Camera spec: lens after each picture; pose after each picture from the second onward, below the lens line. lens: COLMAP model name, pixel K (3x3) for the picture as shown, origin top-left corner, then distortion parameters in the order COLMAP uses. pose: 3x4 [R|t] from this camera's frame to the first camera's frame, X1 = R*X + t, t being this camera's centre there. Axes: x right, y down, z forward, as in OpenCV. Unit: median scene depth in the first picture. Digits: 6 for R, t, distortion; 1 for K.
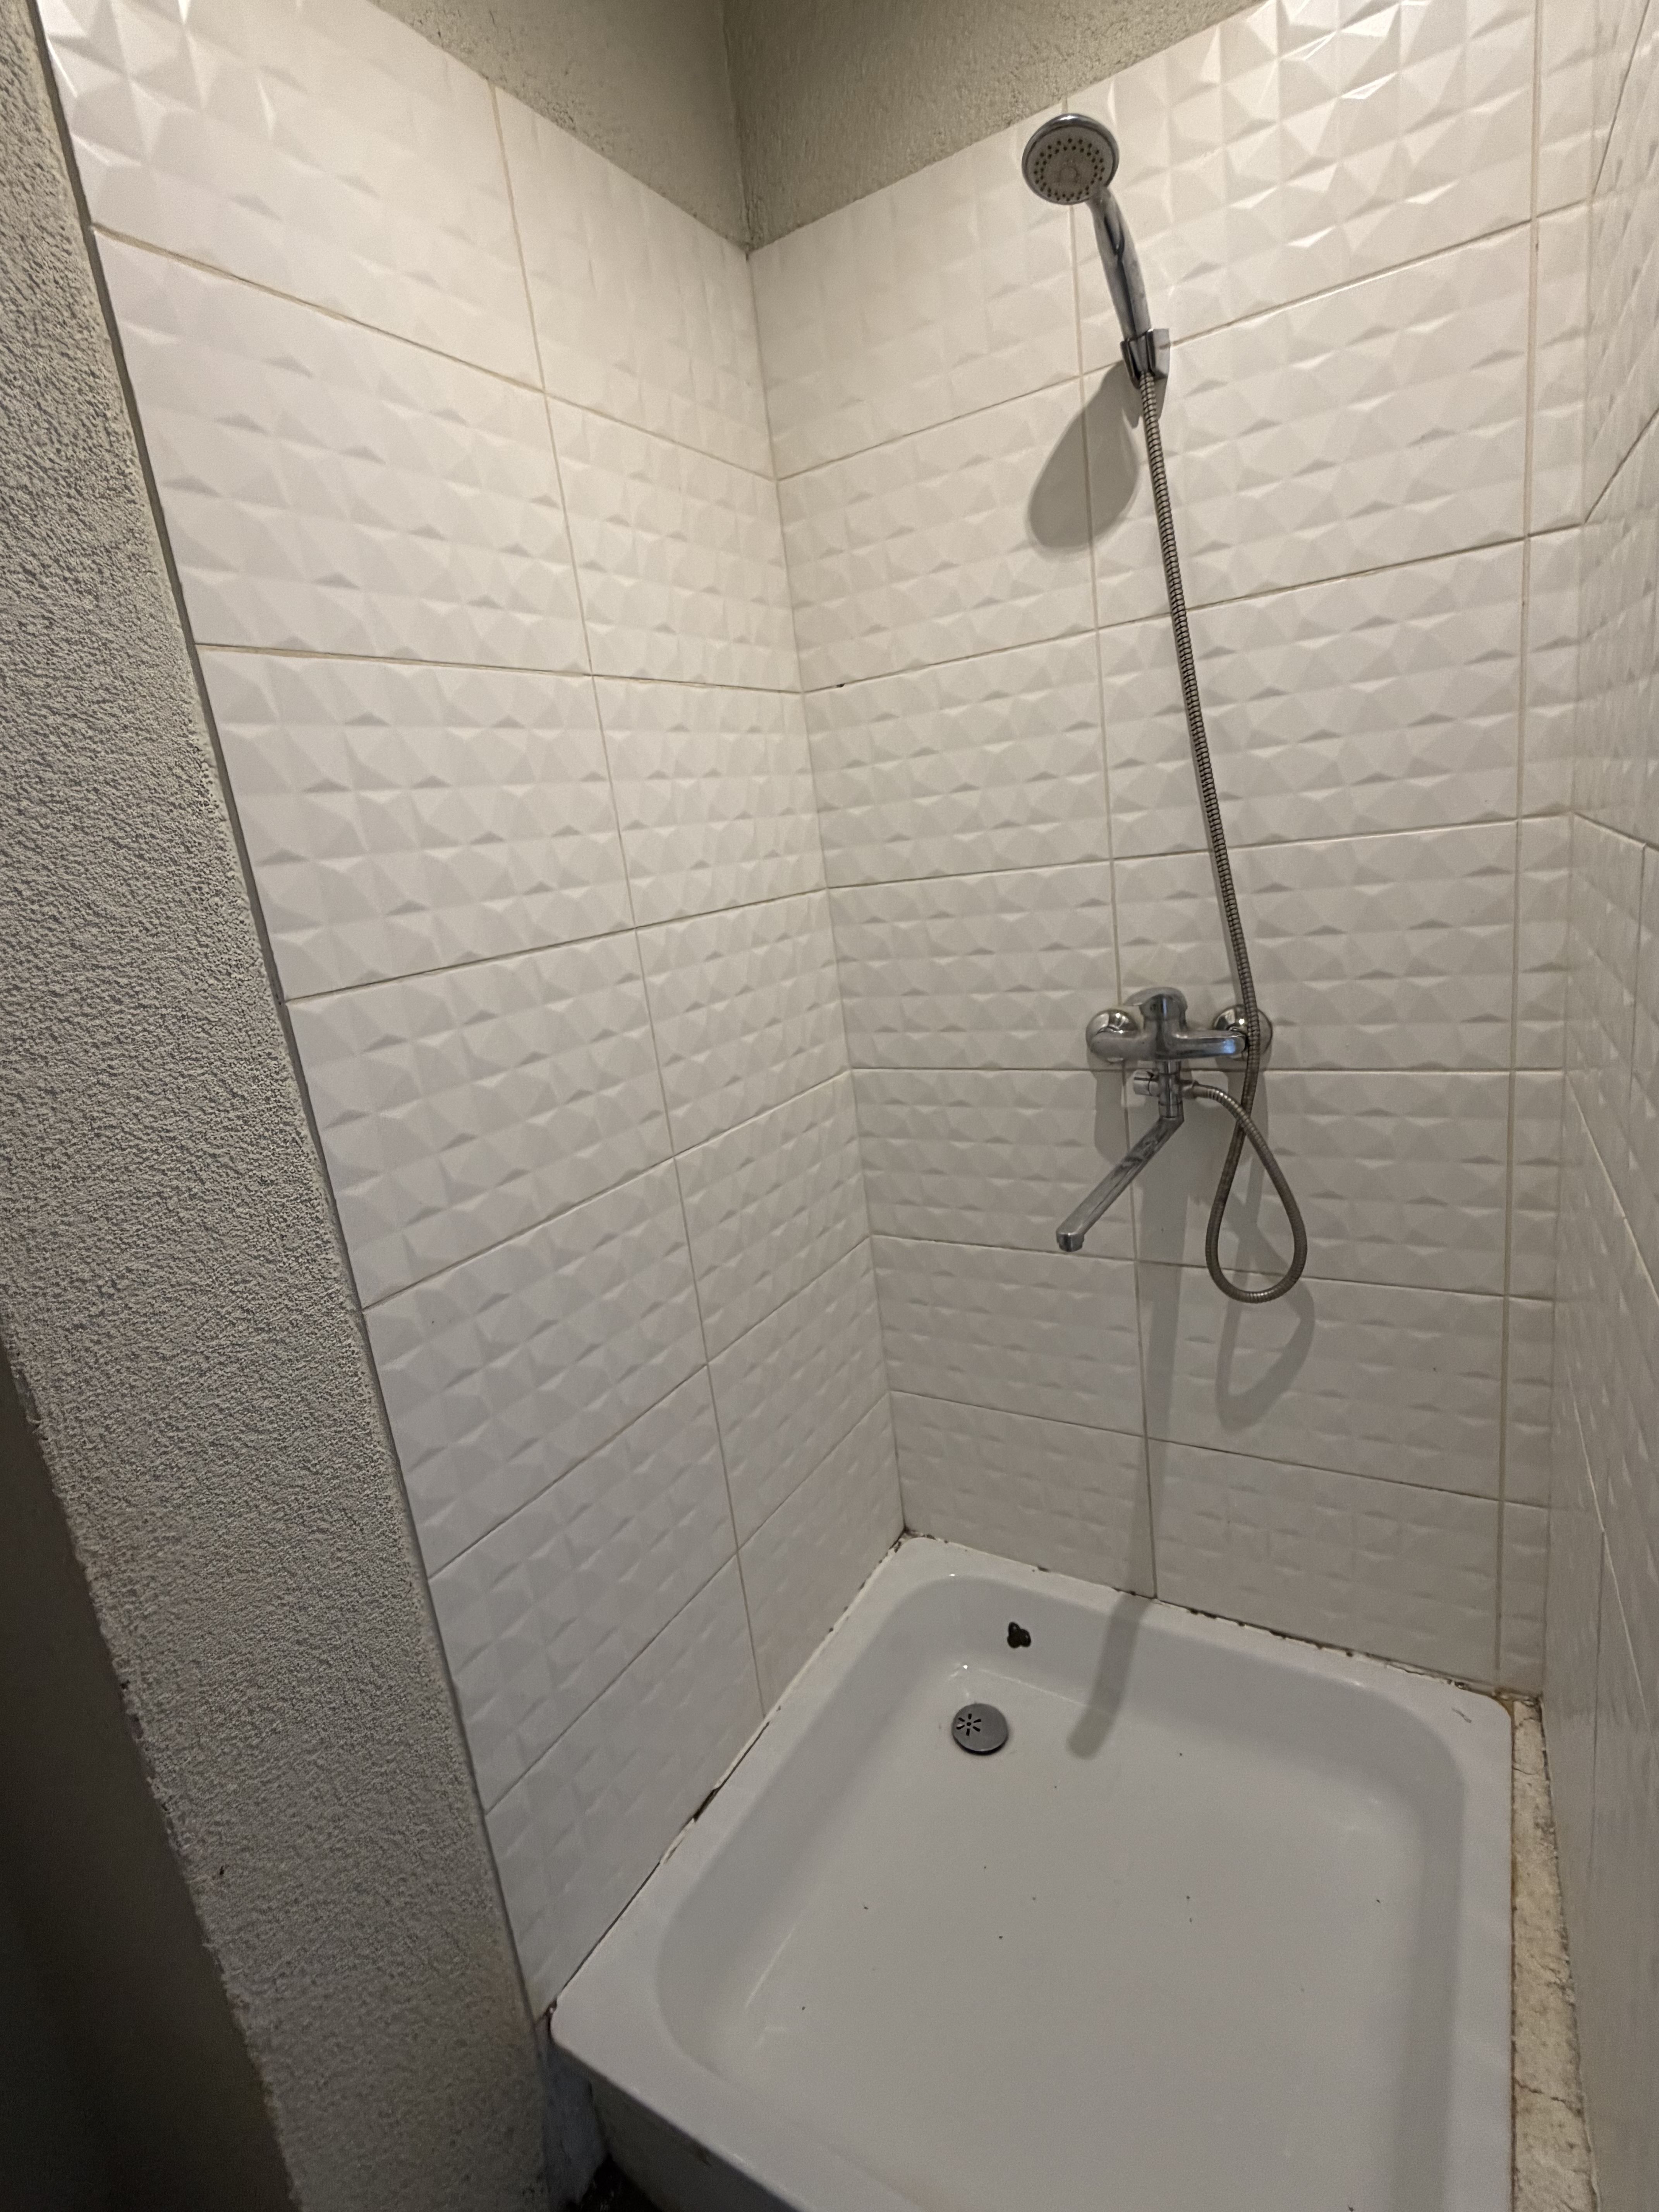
lens RADIAL K [[1076.2, 0, 829.3], [0, 1076.2, 1100.3], [0, 0, 1]] dist [0.000759, -0.000224]
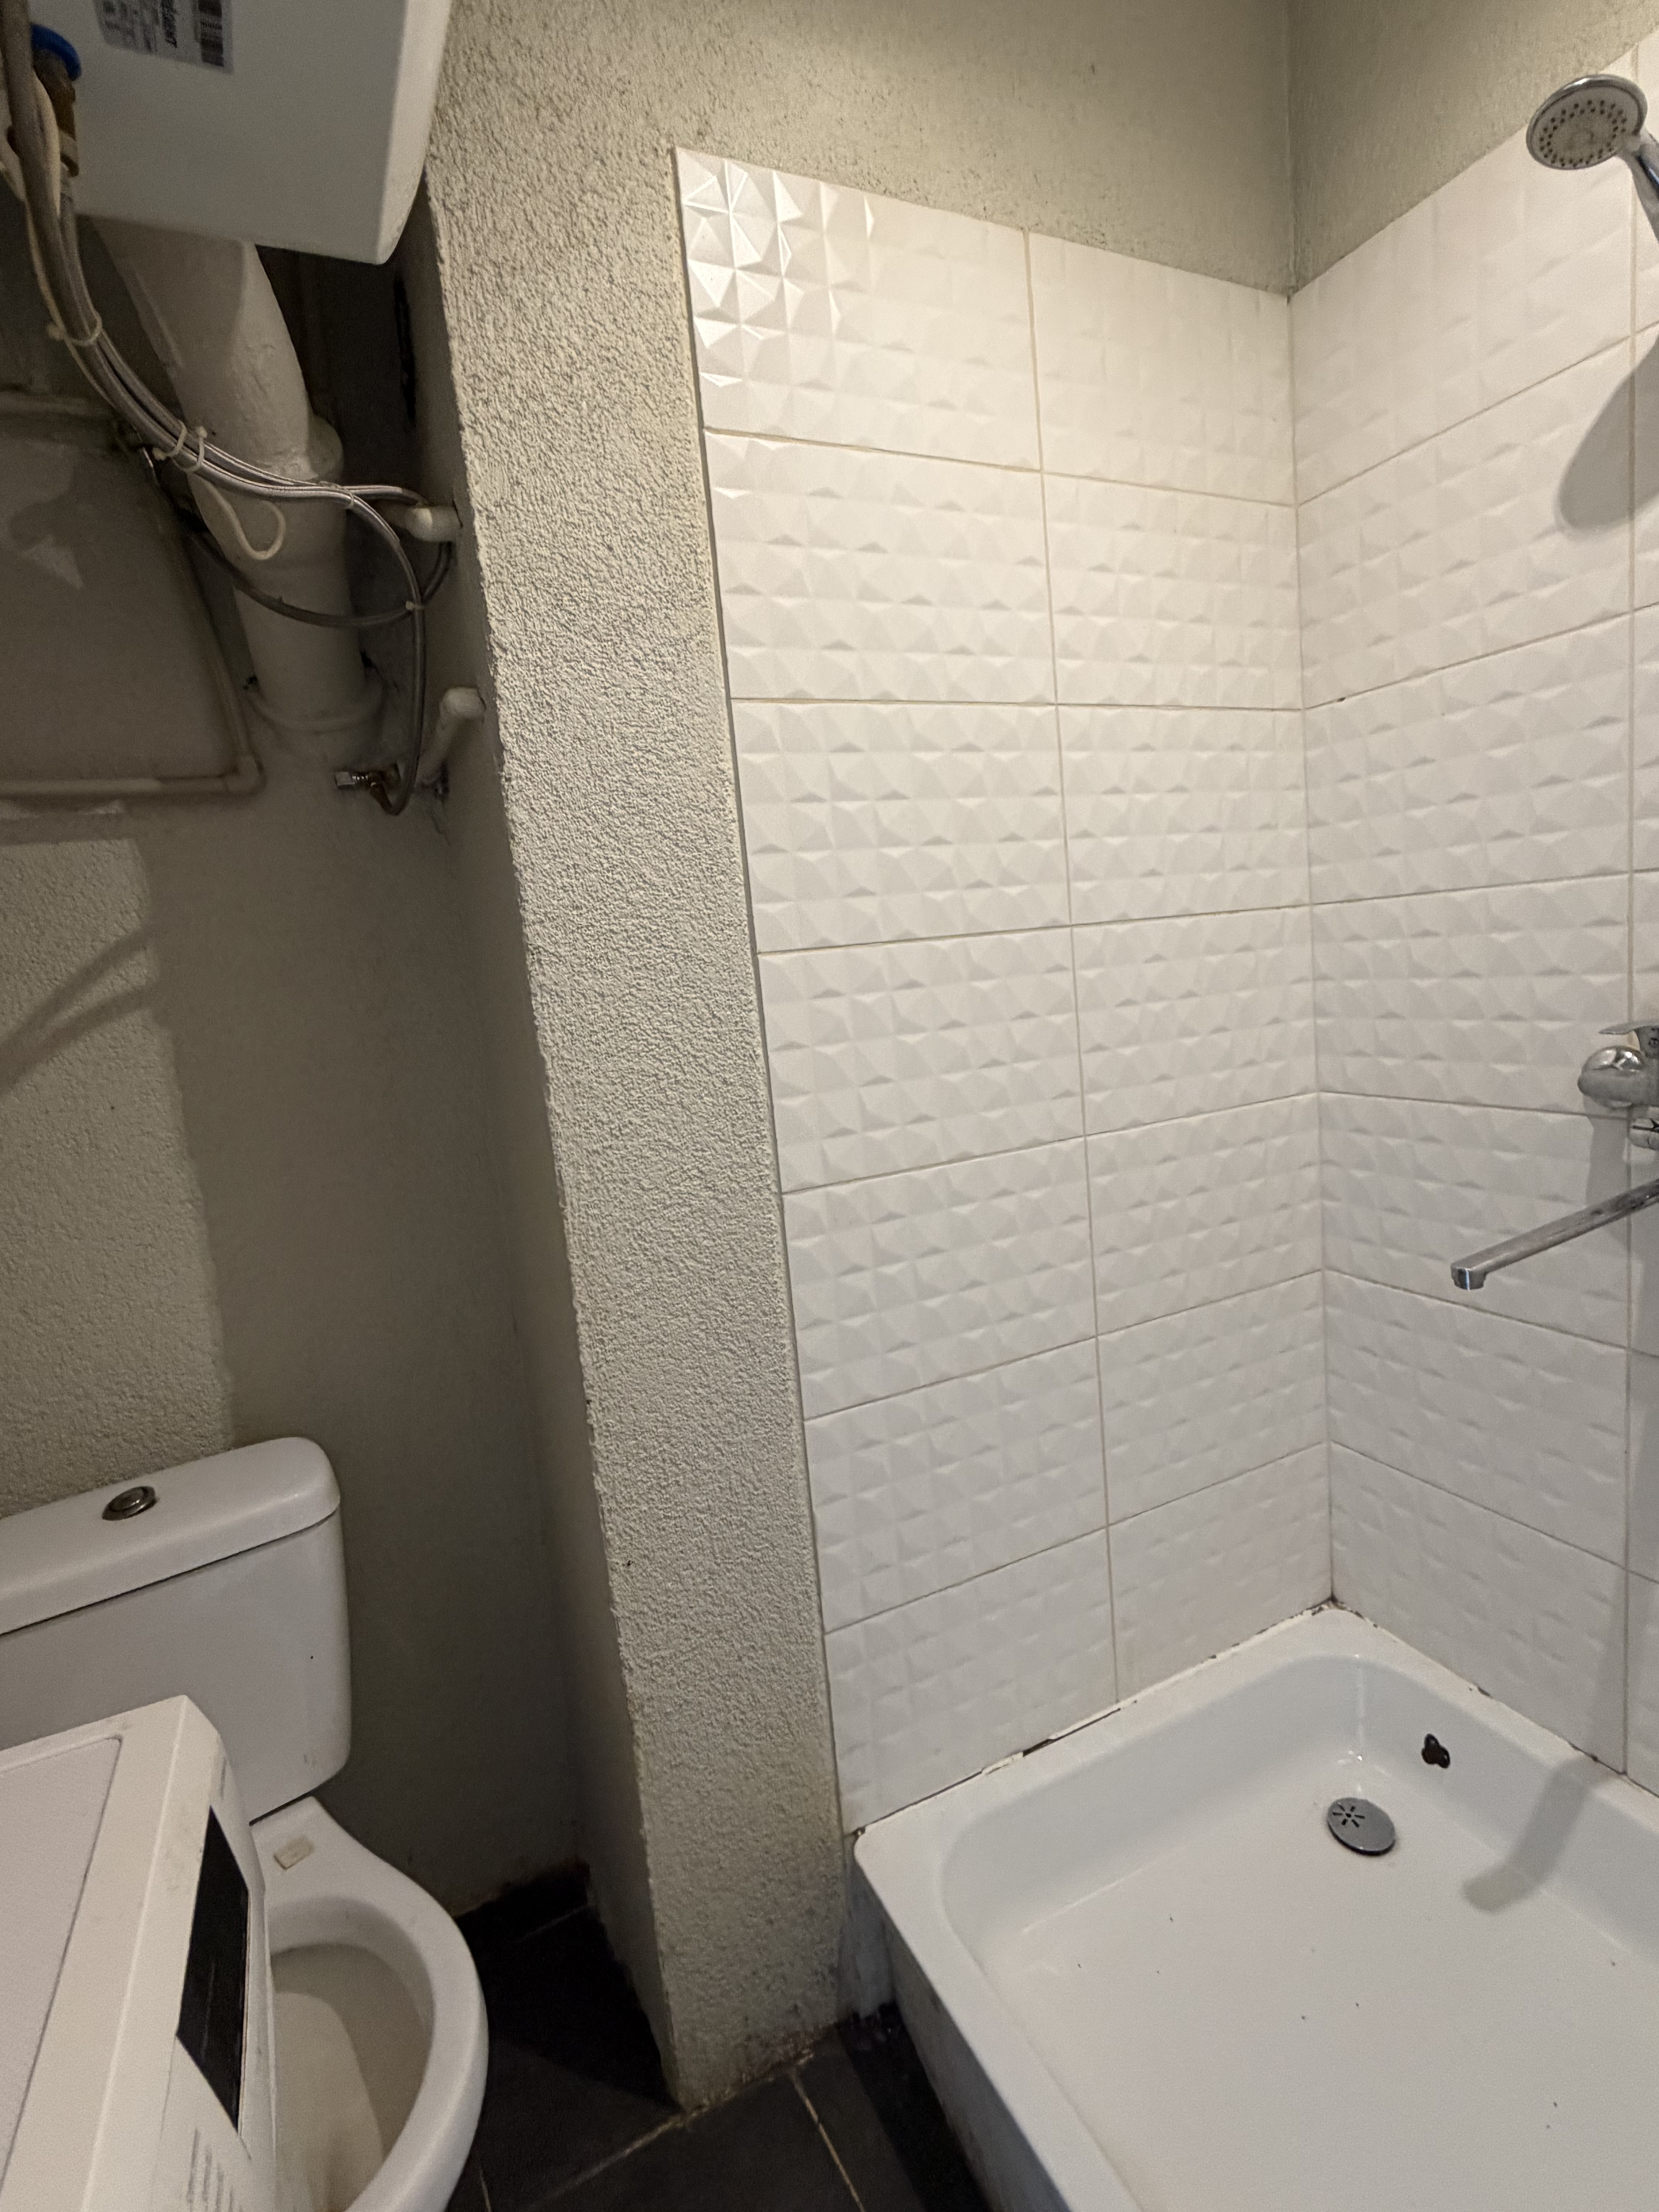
lens RADIAL K [[1076.2, 0, 829.7], [0, 1076.2, 1100.1], [0, 0, 1]] dist [0.000759, -0.000224]
pose [[0.838041, 0.119646, -0.532327, 0.257639], [-0.142772, 0.989753, -0.002309, 0.066068], [0.526596, 0.077936, 0.846536, -0.075452]]
